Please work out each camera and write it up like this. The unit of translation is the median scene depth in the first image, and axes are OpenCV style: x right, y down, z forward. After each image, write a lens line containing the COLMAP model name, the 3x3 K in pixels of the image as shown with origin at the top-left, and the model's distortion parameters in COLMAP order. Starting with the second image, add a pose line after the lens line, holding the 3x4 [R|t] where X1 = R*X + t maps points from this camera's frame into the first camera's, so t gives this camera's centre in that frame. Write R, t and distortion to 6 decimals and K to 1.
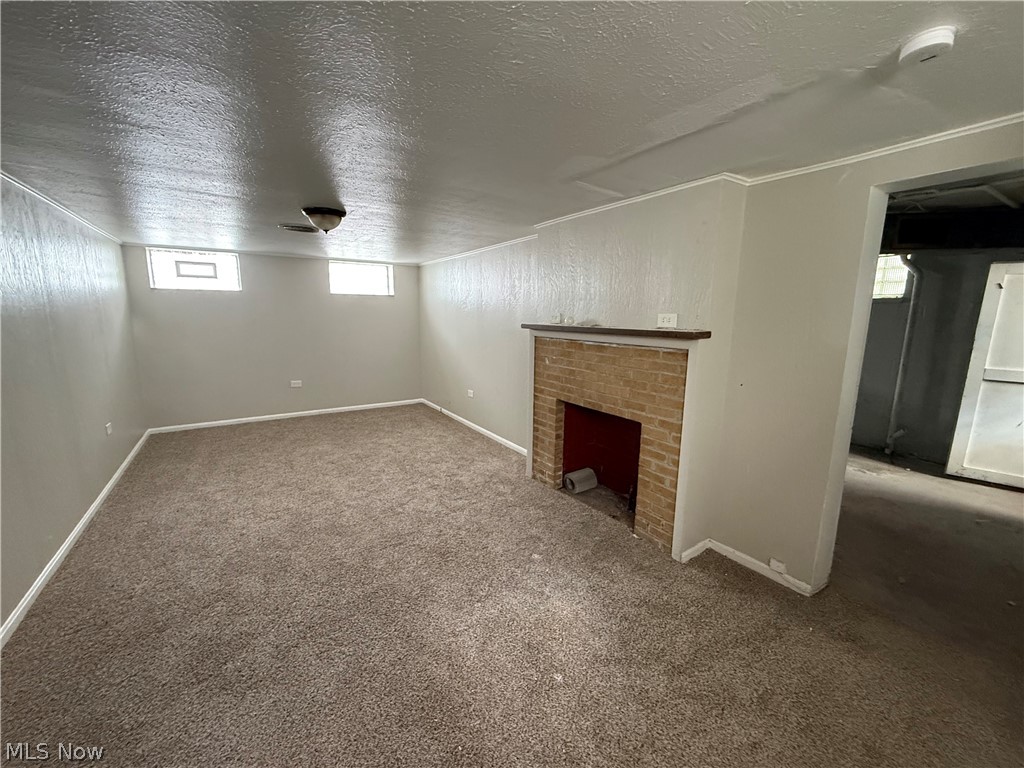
lens RADIAL K [[431.6, 0, 510.4], [0, 431.6, 385.5], [0, 0, 1]] dist [-0.000597, 0.000724]
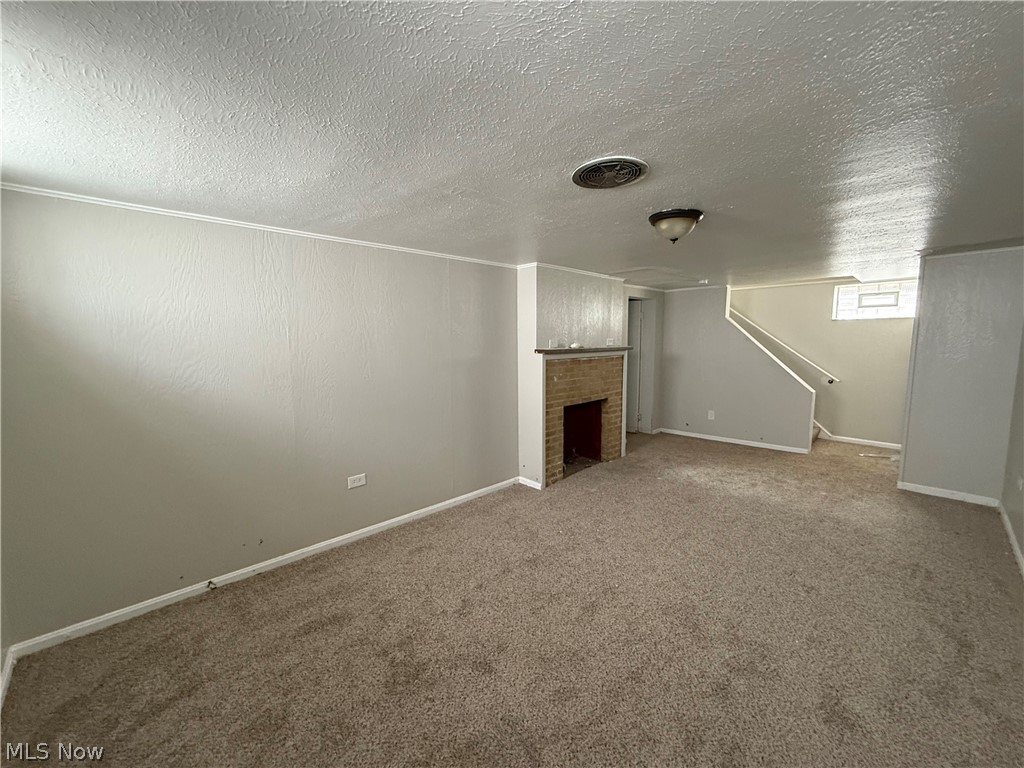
lens RADIAL K [[431.6, 0, 511.1], [0, 431.6, 386.4], [0, 0, 1]] dist [-0.000597, 0.000724]
pose [[-0.239139, -0.115870, 0.964047, -1.081134], [0.168014, 0.972940, 0.158617, -0.255918], [-0.956339, 0.199905, -0.213200, 1.418555]]
